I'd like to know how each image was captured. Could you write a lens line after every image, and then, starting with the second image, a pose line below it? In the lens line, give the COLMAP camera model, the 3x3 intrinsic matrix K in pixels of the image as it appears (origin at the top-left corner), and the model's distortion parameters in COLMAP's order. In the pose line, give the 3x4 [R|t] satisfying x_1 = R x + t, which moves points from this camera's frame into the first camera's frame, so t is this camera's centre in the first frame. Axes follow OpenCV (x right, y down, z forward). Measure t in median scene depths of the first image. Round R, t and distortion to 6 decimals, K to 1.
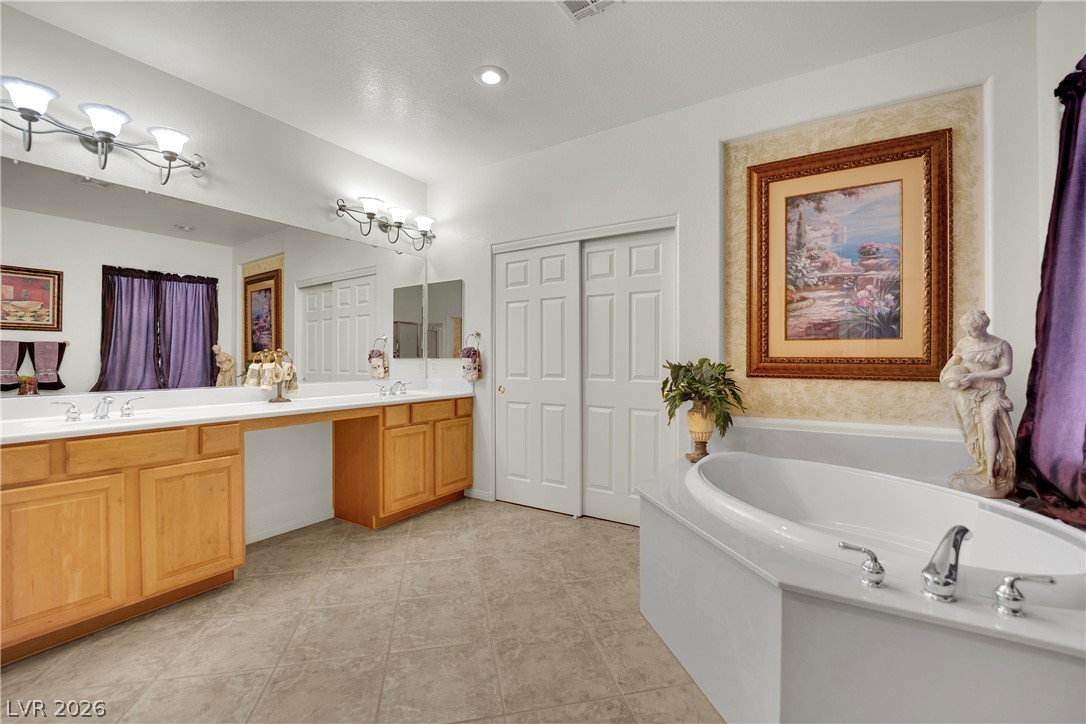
lens RADIAL K [[438.3, 0, 543.0], [0, 438.3, 362.0], [0, 0, 1]] dist [-0.052044, 0.000023]
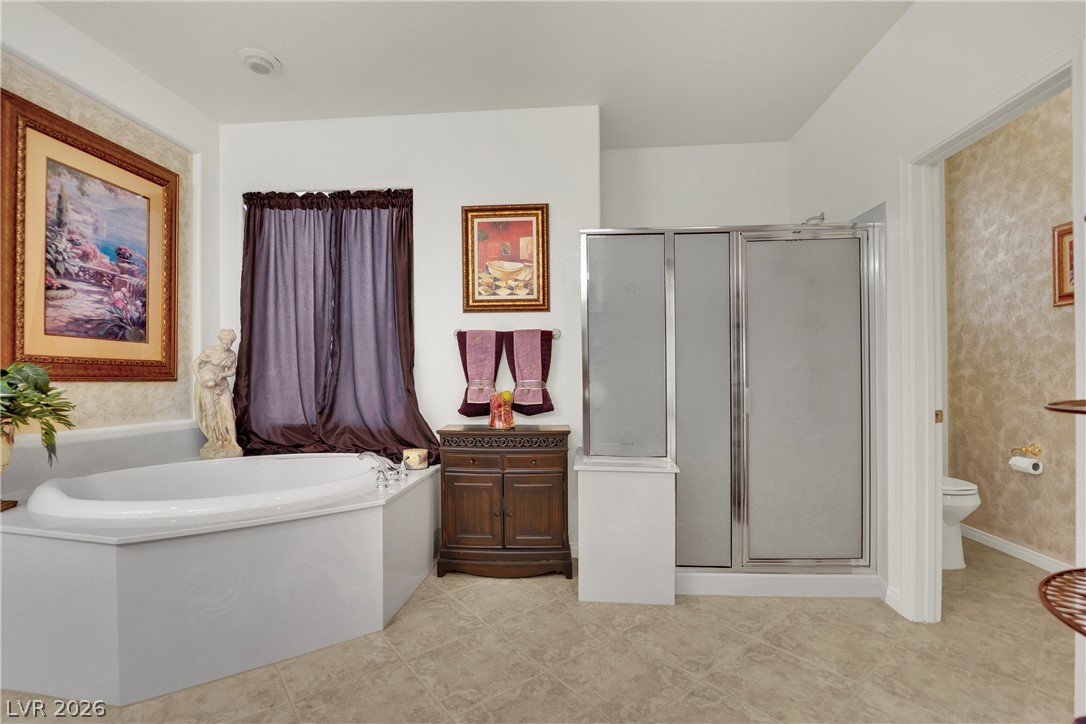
lens RADIAL K [[438.3, 0, 543.0], [0, 438.3, 362.0], [0, 0, 1]] dist [-0.052044, 0.000023]
pose [[-0.468846, 0.024462, 0.882941, -0.546199], [0.006722, 0.999686, -0.024127, 0.025501], [-0.883254, -0.005377, -0.468864, 0.552714]]
